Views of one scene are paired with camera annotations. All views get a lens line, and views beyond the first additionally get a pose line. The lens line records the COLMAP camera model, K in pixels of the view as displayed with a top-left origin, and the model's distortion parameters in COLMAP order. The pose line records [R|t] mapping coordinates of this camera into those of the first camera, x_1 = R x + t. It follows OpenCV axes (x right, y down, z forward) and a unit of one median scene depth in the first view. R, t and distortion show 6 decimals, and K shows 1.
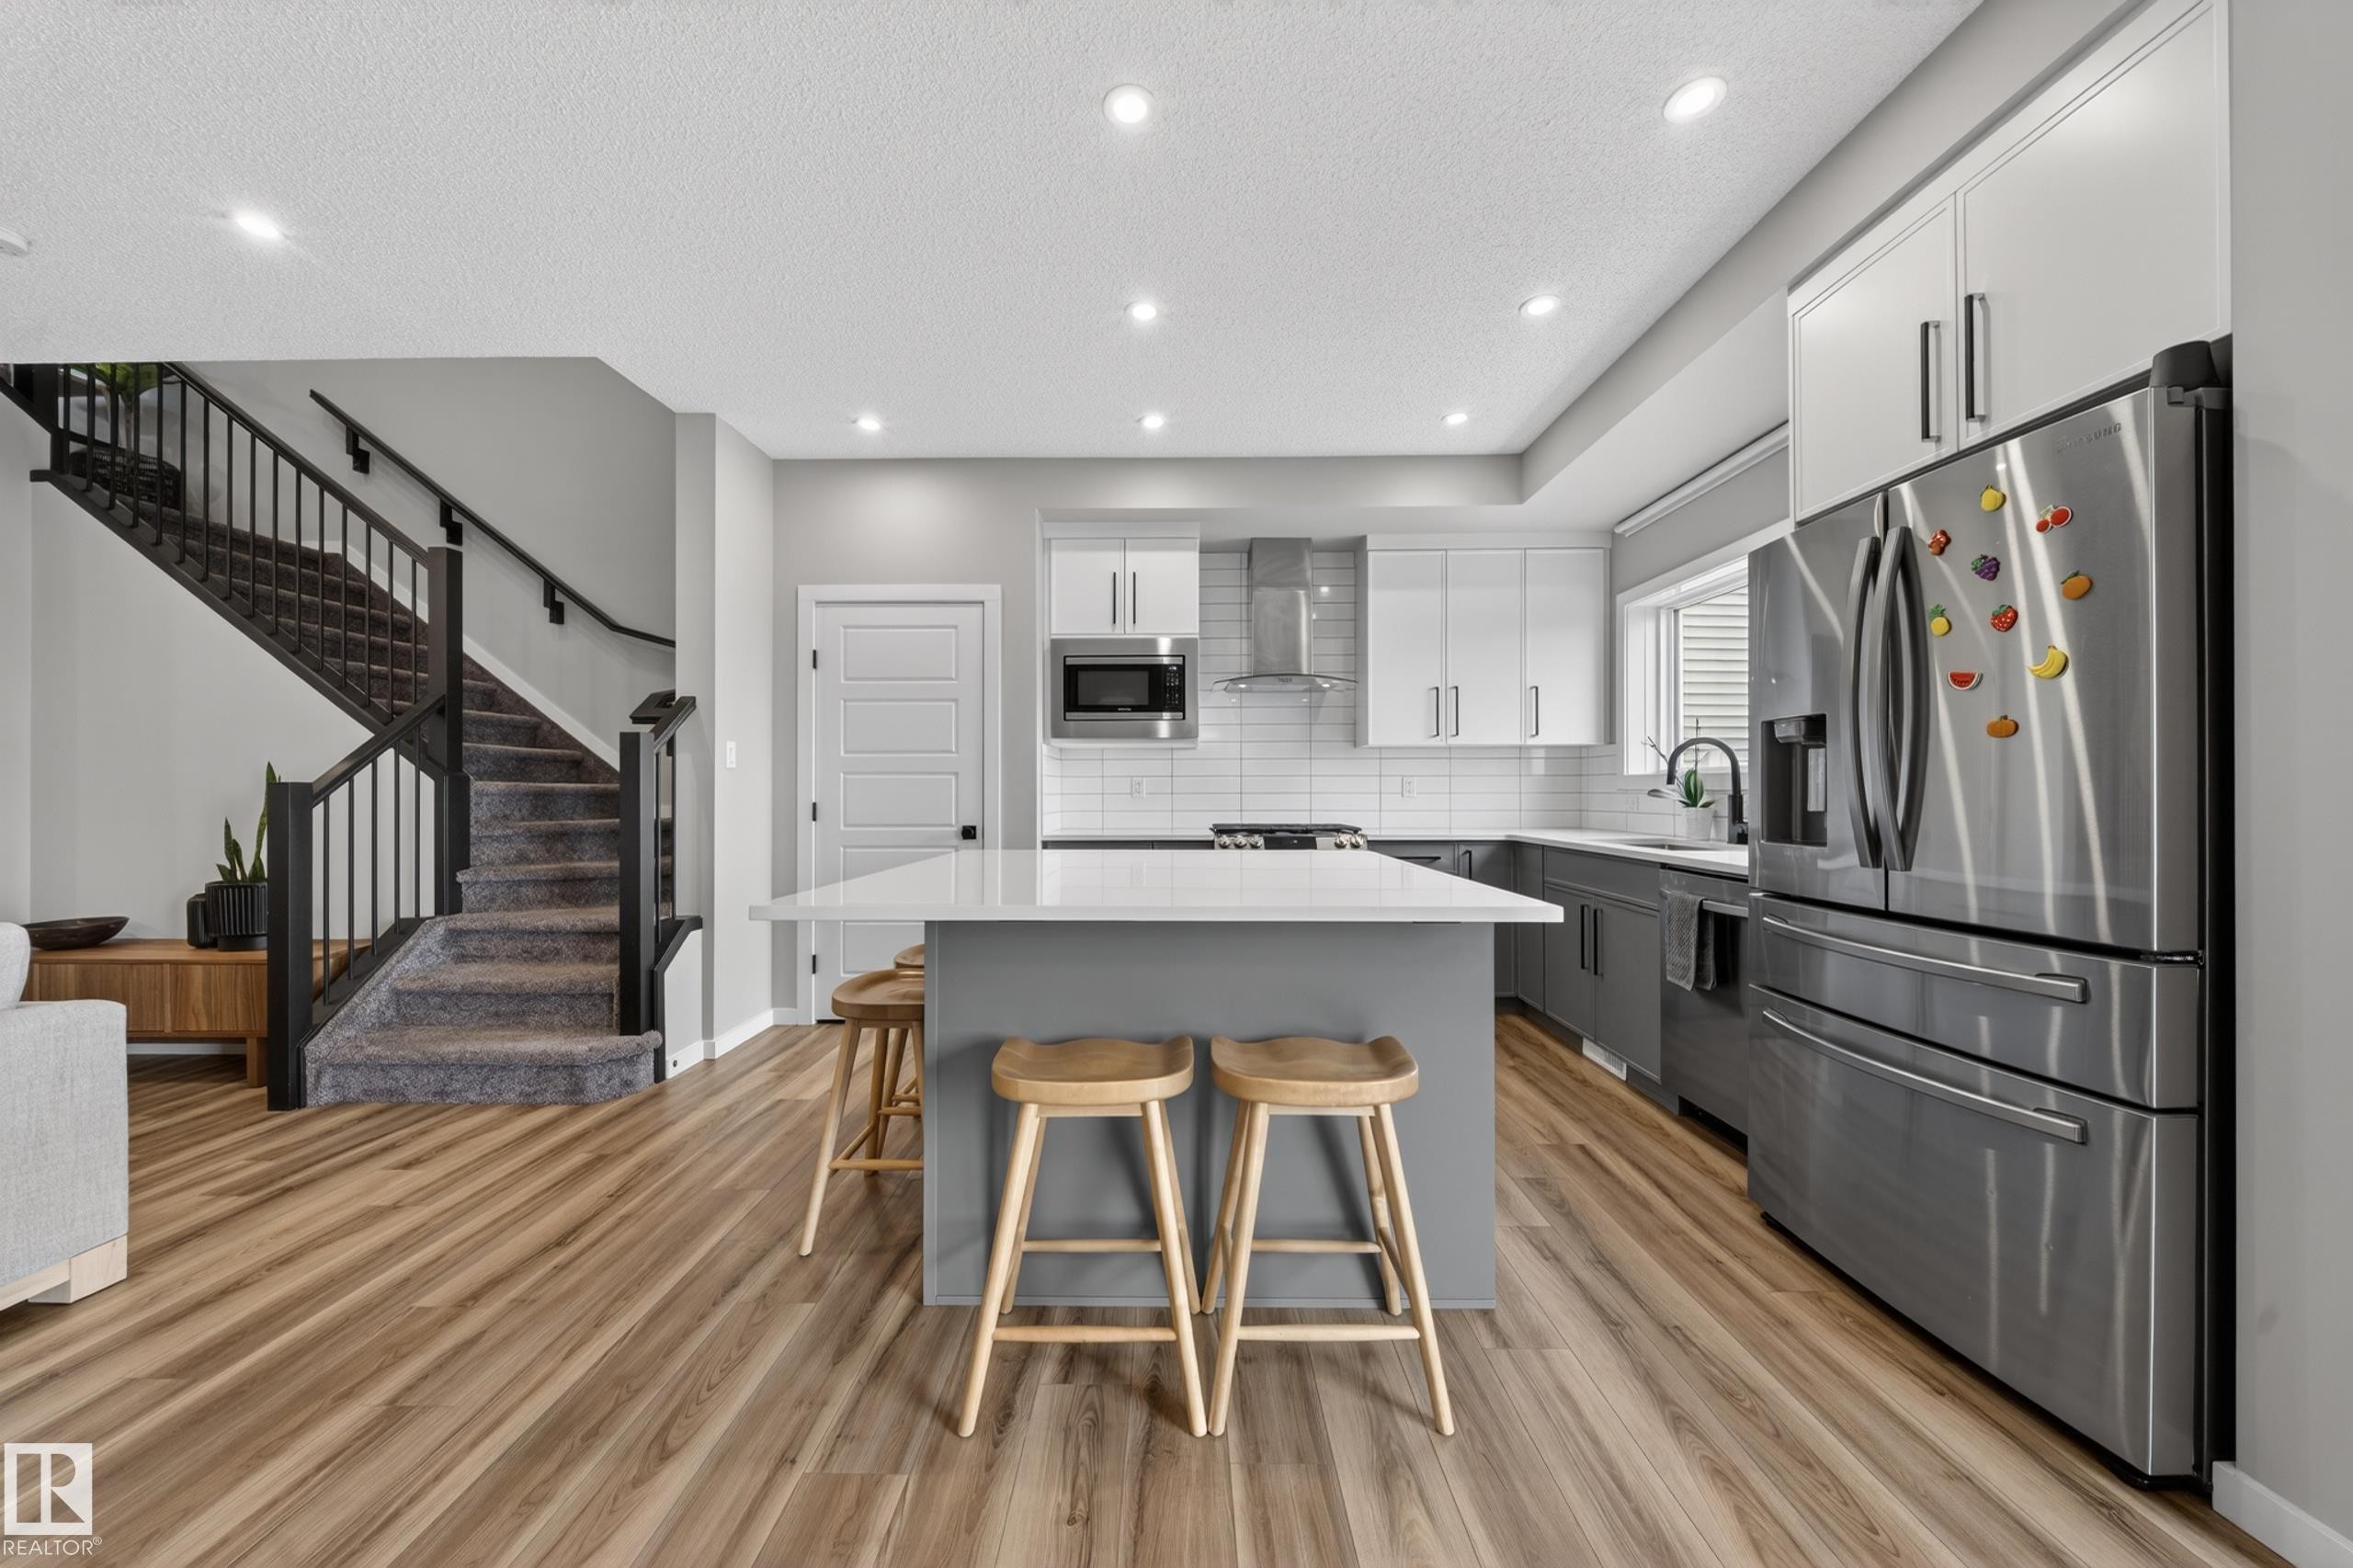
lens RADIAL K [[816.5, 0, 1151.3], [0, 816.5, 787.8], [0, 0, 1]] dist [-0.003845, -0.000741]
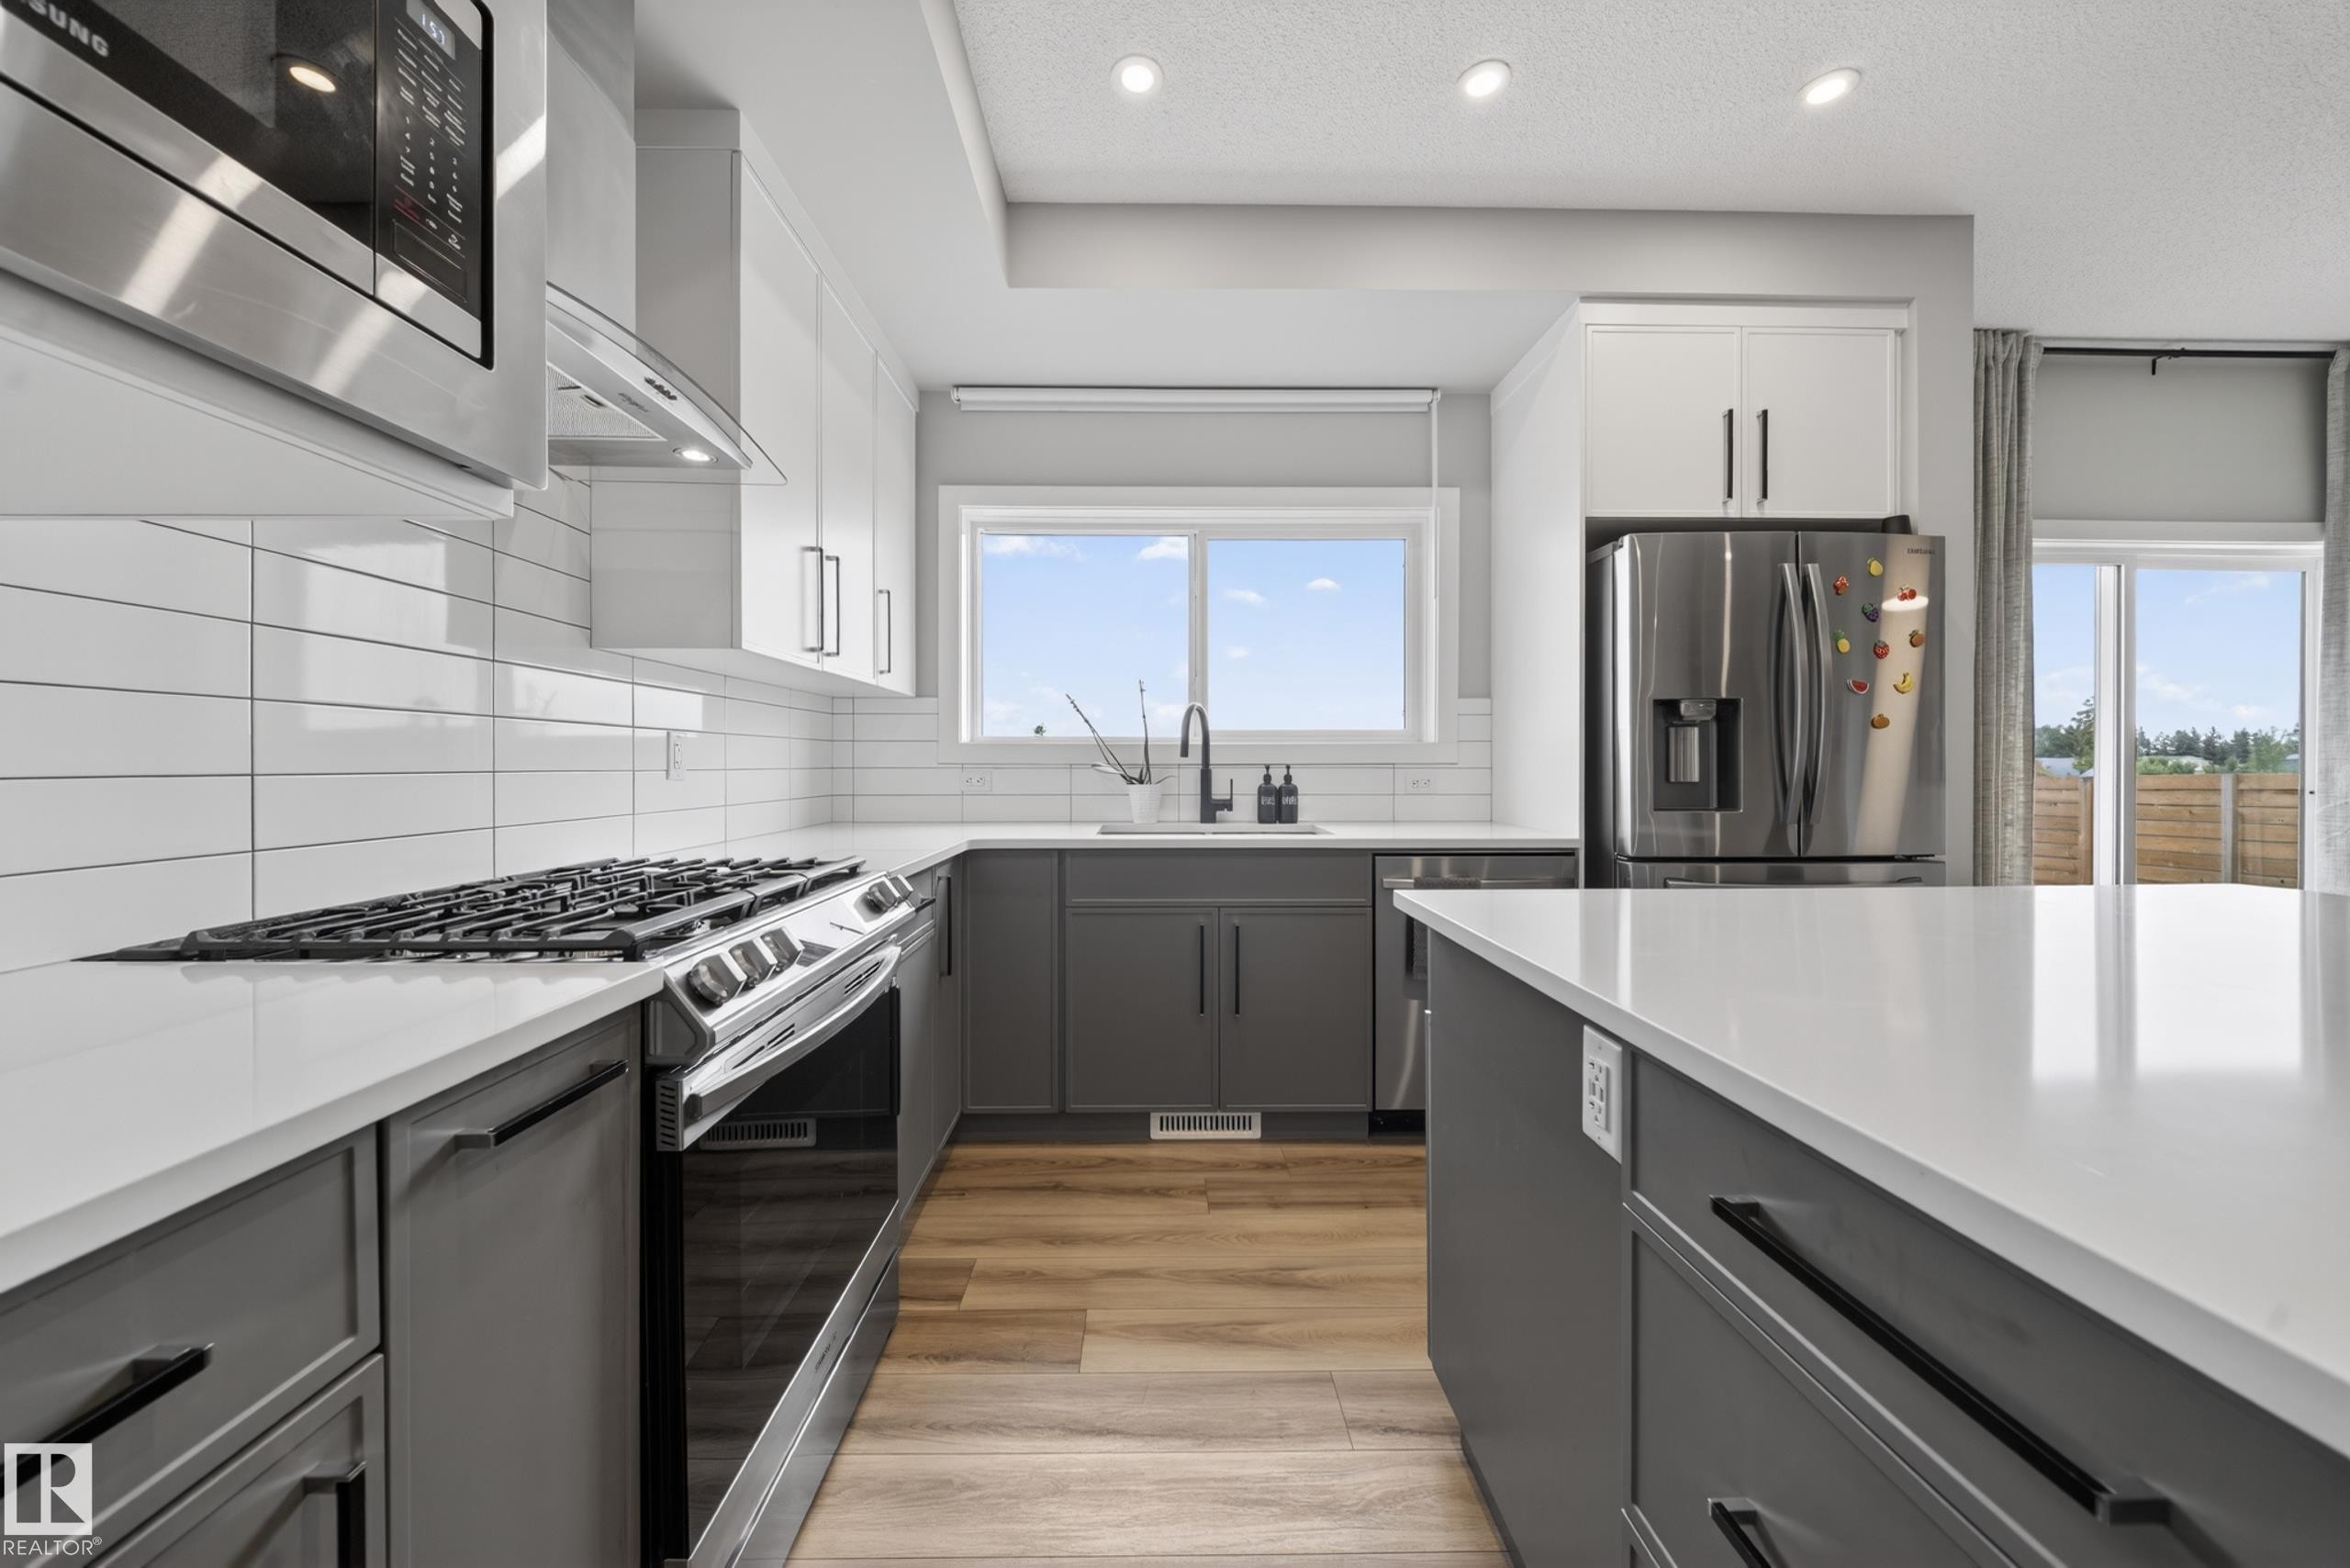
lens RADIAL K [[815.5, 0, 1171.3], [0, 815.5, 775.4], [0, 0, 1]] dist [-0.003845, -0.000741]
pose [[-0.039424, -0.007977, 0.999191, -0.182968], [-0.007189, 0.999945, 0.007700, 0.008764], [-0.999197, -0.006880, -0.039480, 1.061596]]
